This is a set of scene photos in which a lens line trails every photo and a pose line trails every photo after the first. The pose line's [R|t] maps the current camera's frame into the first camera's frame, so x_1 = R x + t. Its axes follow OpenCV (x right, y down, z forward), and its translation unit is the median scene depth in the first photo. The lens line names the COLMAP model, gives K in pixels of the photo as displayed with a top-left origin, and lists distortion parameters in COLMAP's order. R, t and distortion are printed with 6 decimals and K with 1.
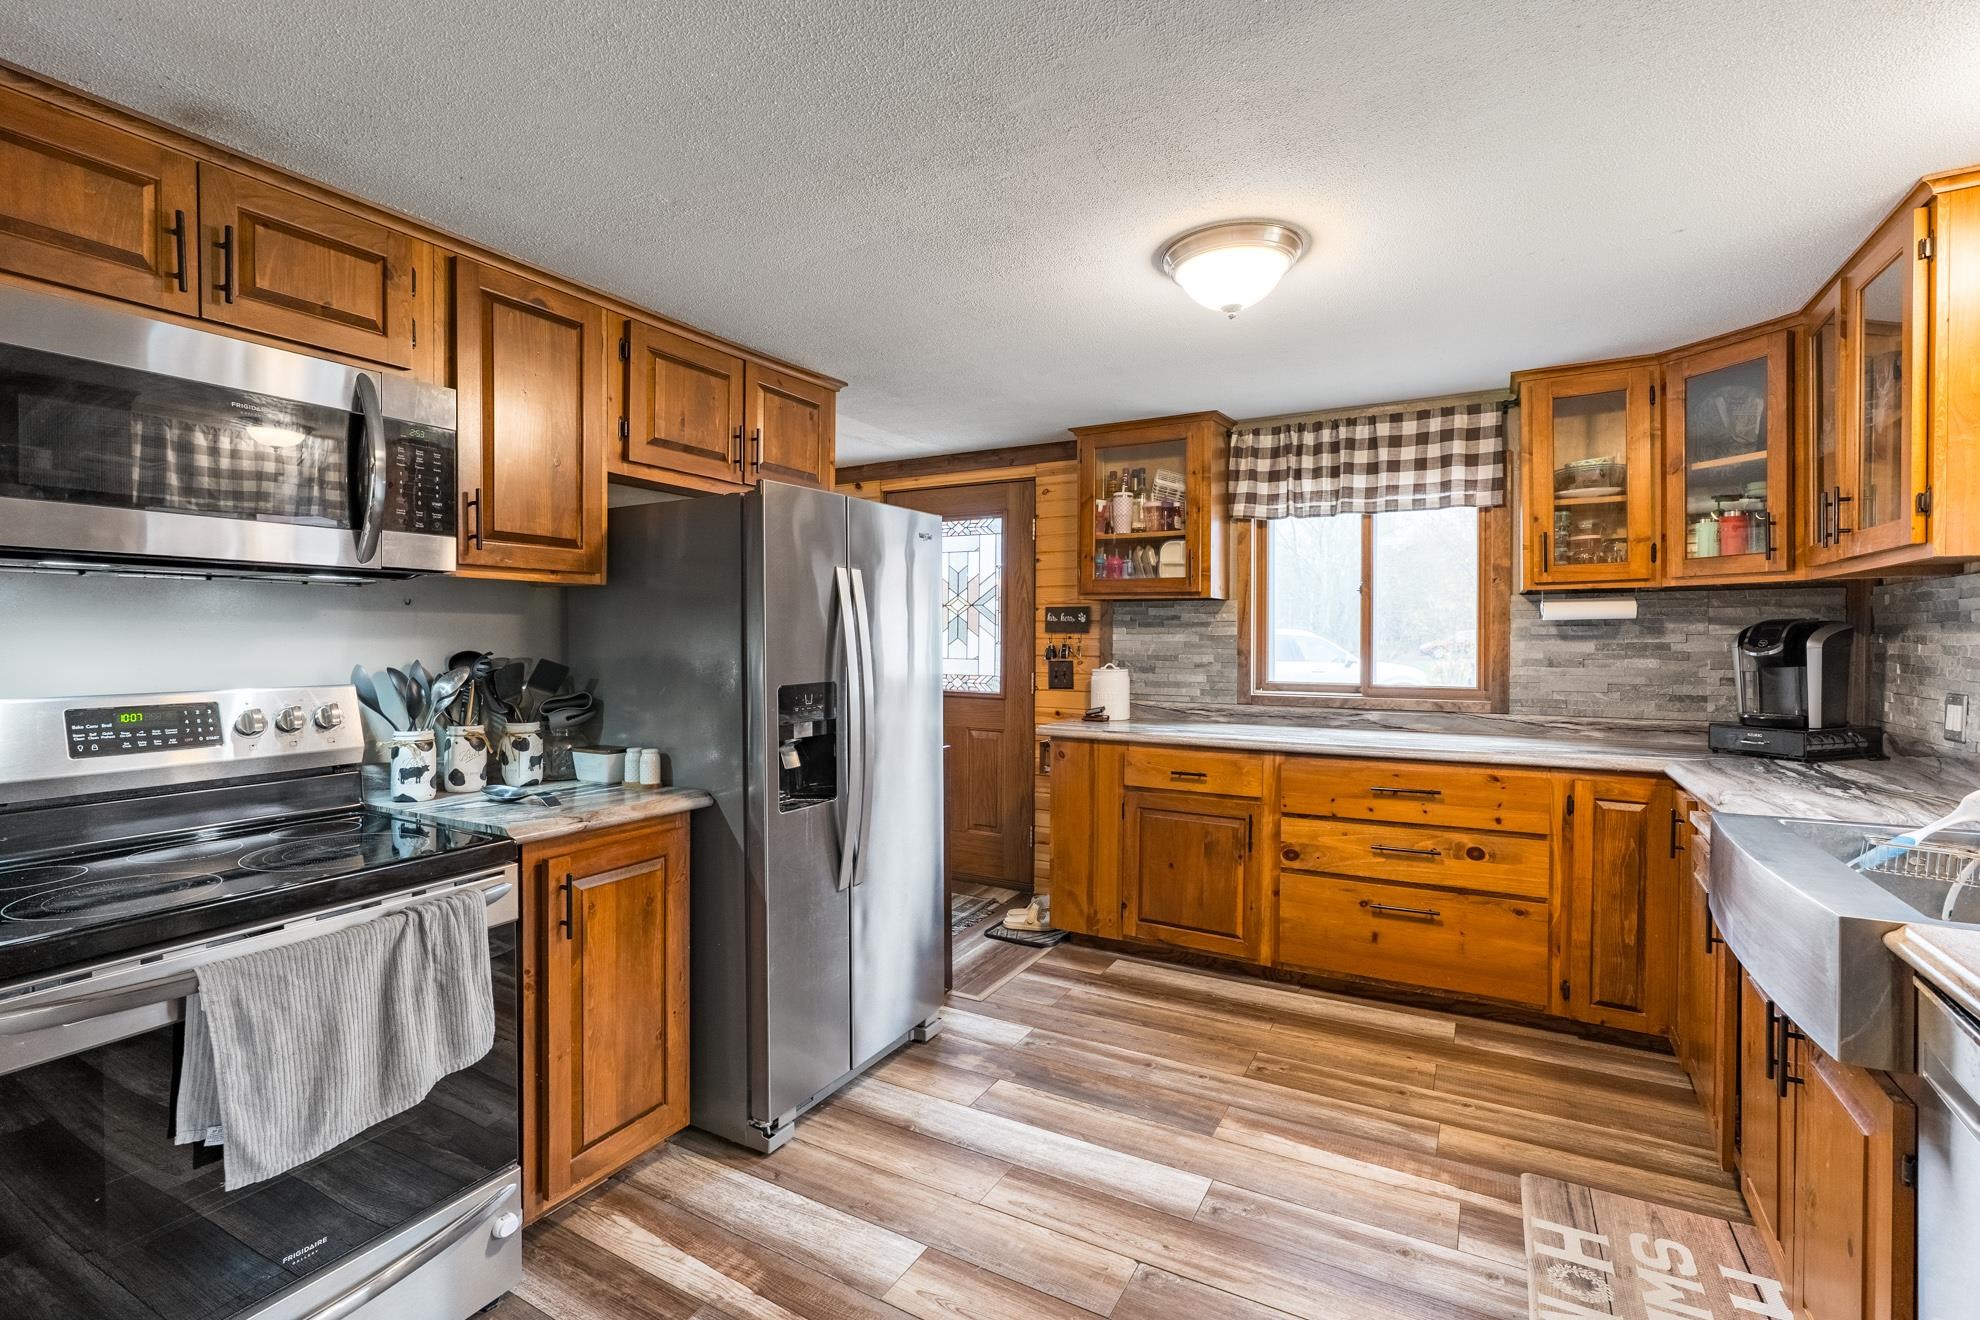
lens RADIAL K [[900.4, 0, 987.6], [0, 900.4, 658.7], [0, 0, 1]] dist [-0.008836, 0.002933]
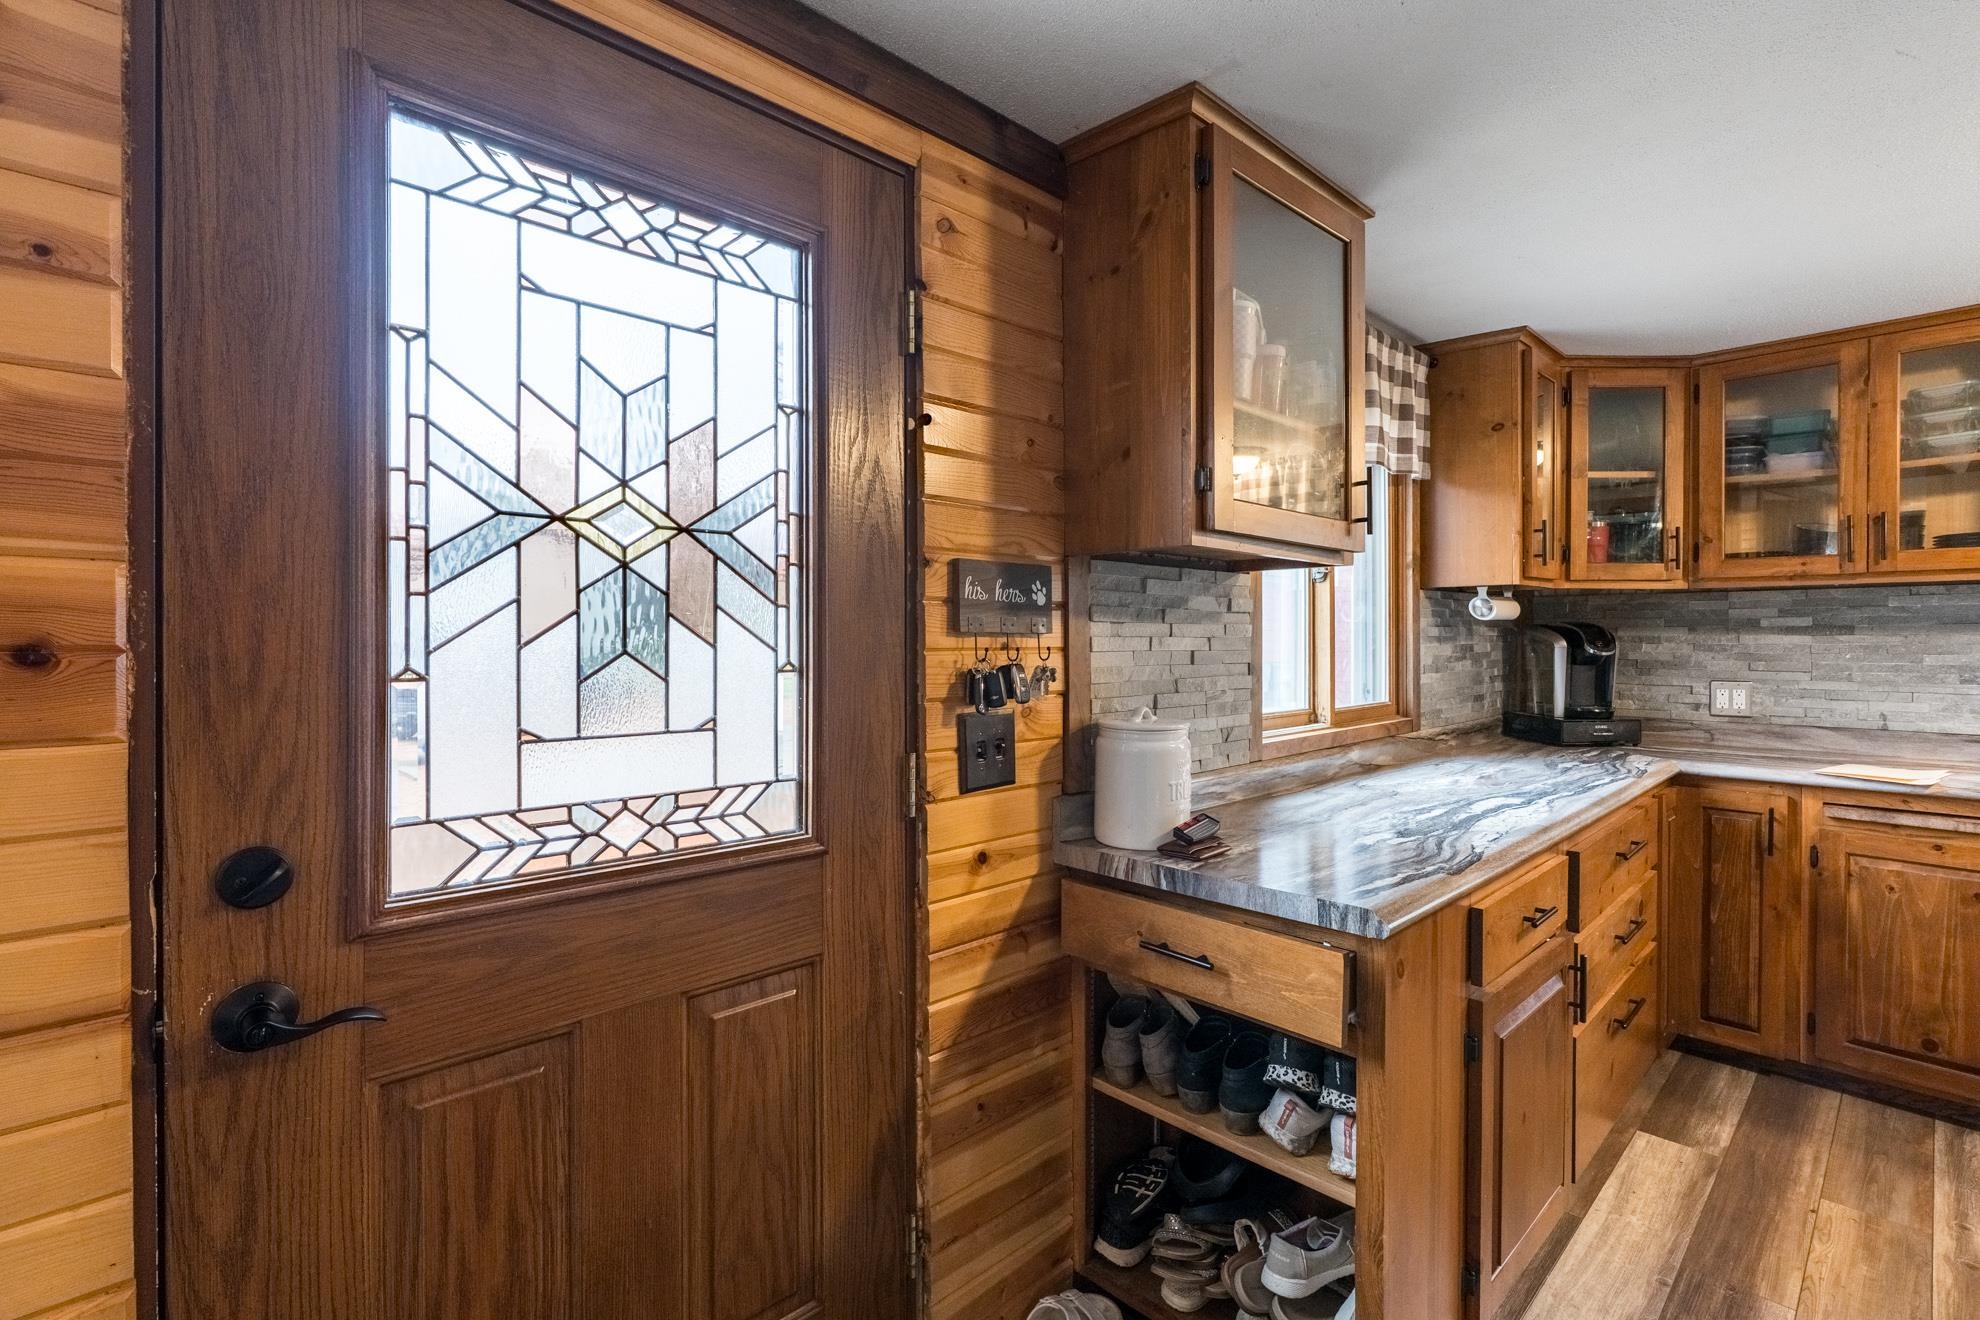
lens RADIAL K [[900.4, 0, 995.0], [0, 900.4, 645.3], [0, 0, 1]] dist [-0.008836, 0.002933]
pose [[0.287970, -0.011210, 0.957574, -0.365160], [0.027114, 0.999626, 0.003548, -0.034782], [-0.957256, 0.024942, 0.288166, 1.234721]]
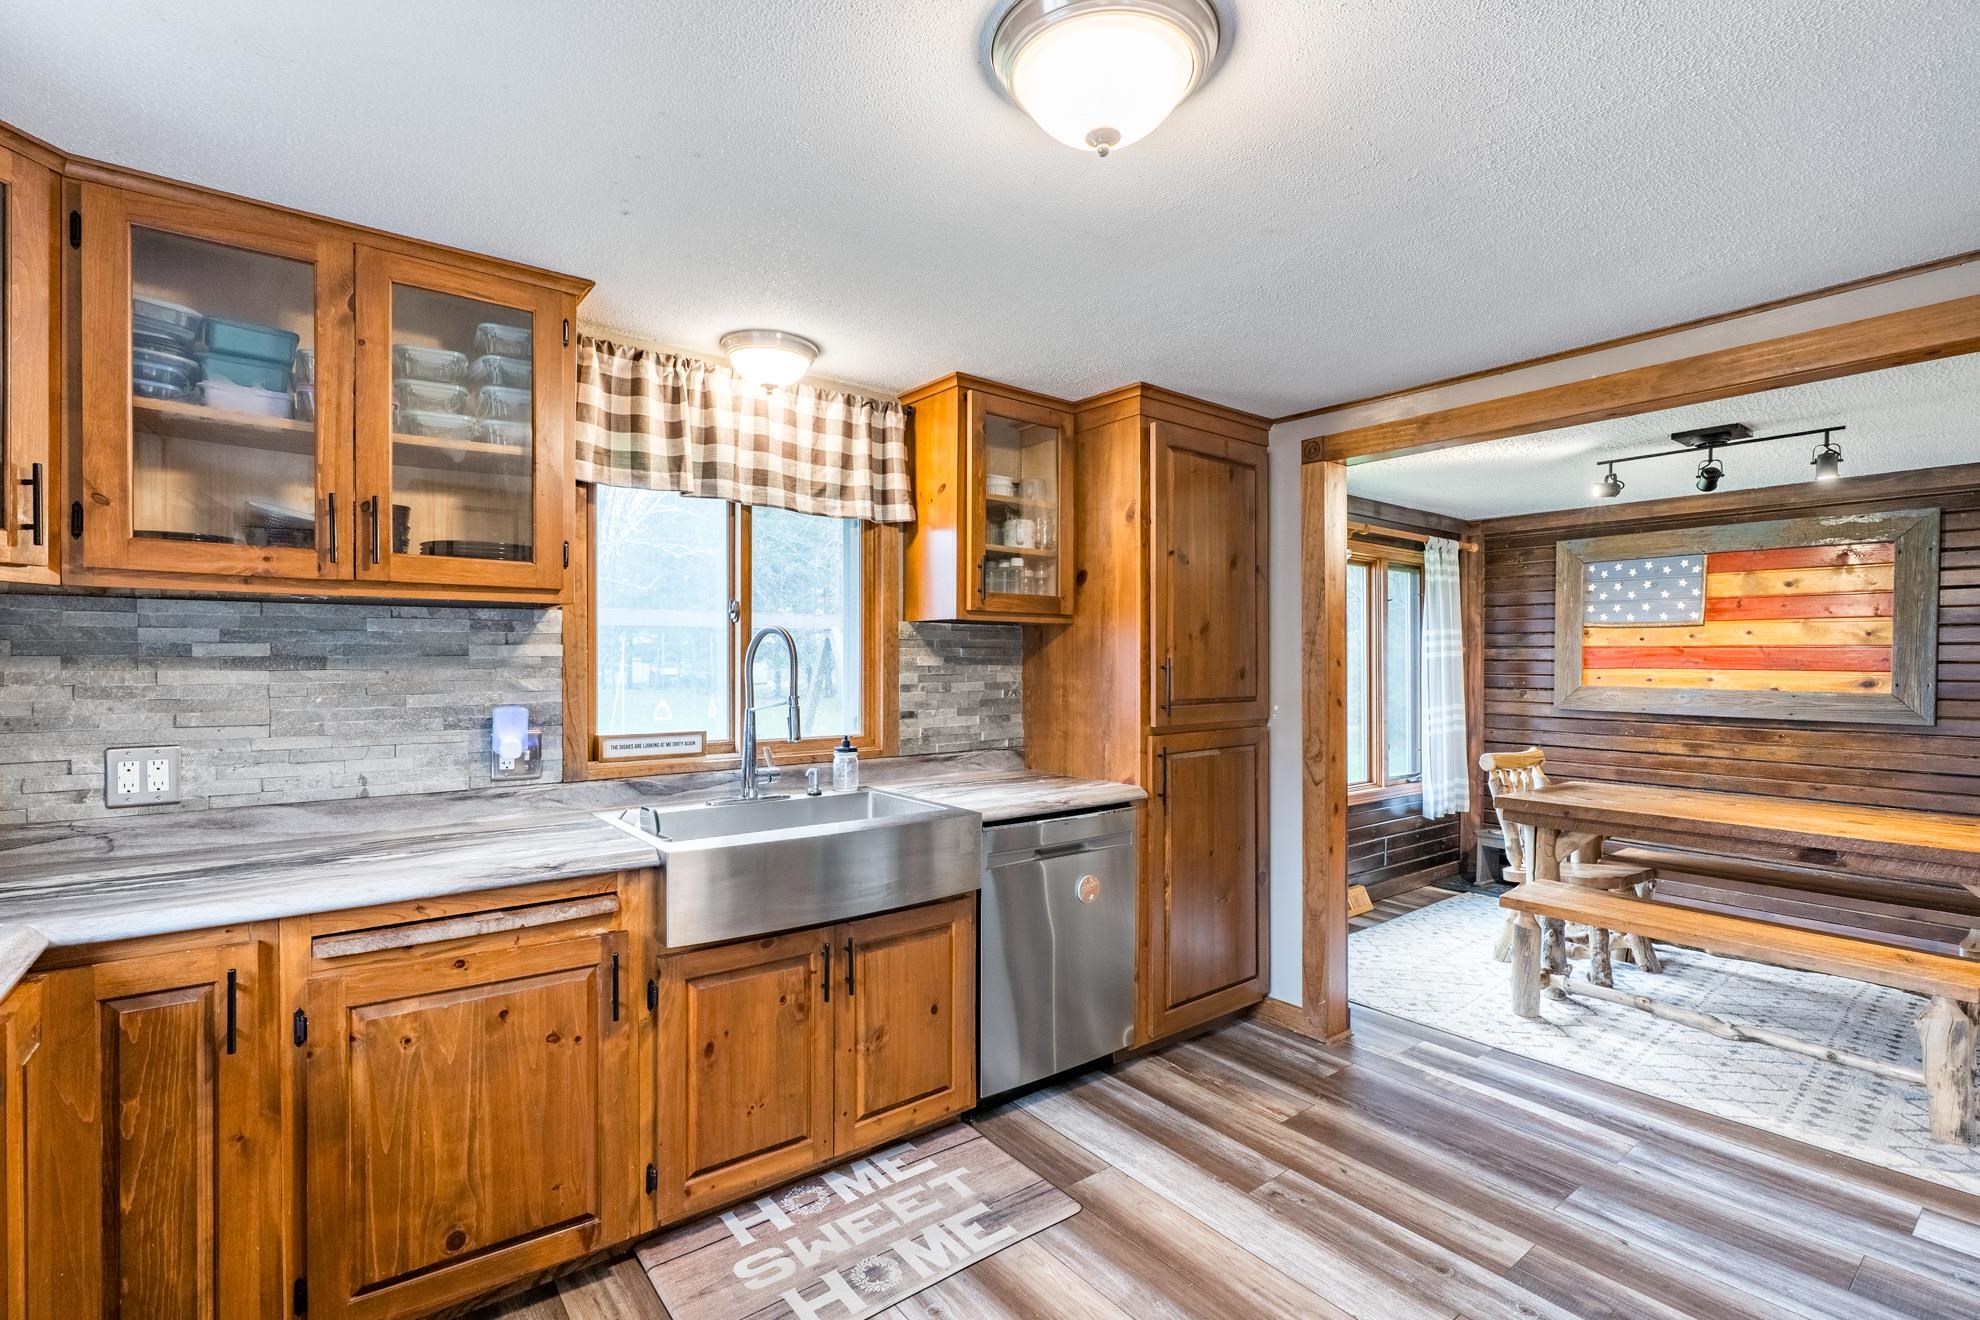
lens RADIAL K [[900.4, 0, 985.5], [0, 900.4, 667.7], [0, 0, 1]] dist [-0.008836, 0.002933]
pose [[-0.921552, 0.001501, 0.388253, 0.067402], [0.012850, 0.999563, 0.026635, -0.030975], [-0.388043, 0.029534, -0.921168, 1.073093]]
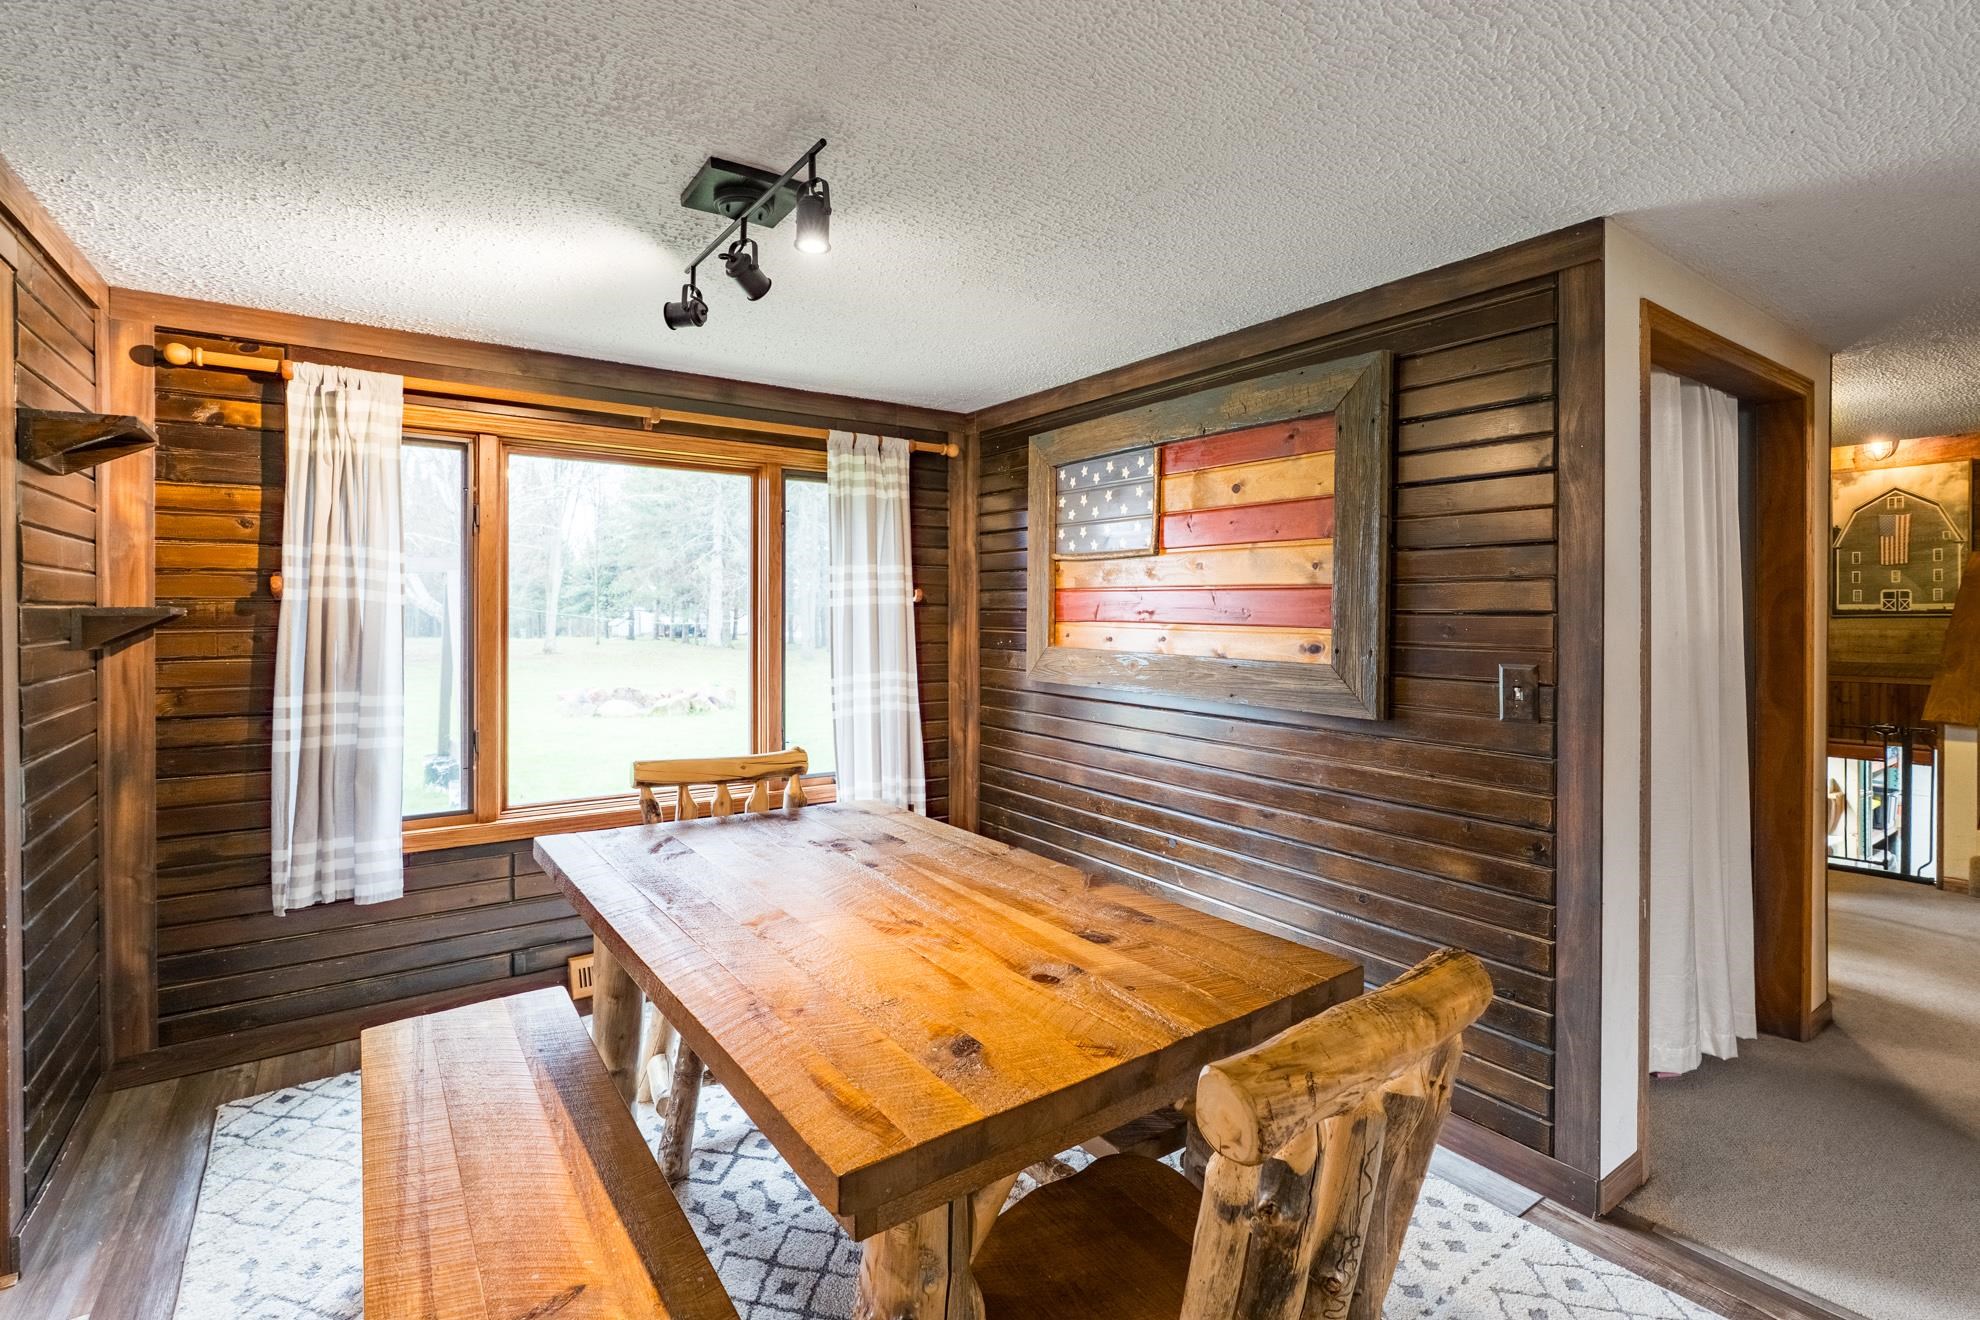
lens RADIAL K [[900.4, 0, 973.7], [0, 900.4, 617.6], [0, 0, 1]] dist [-0.008836, 0.002933]
pose [[-0.897245, -0.001365, 0.441532, -0.699193], [0.013588, 0.999436, 0.030702, -0.011774], [-0.441325, 0.033547, -0.896720, 0.211471]]
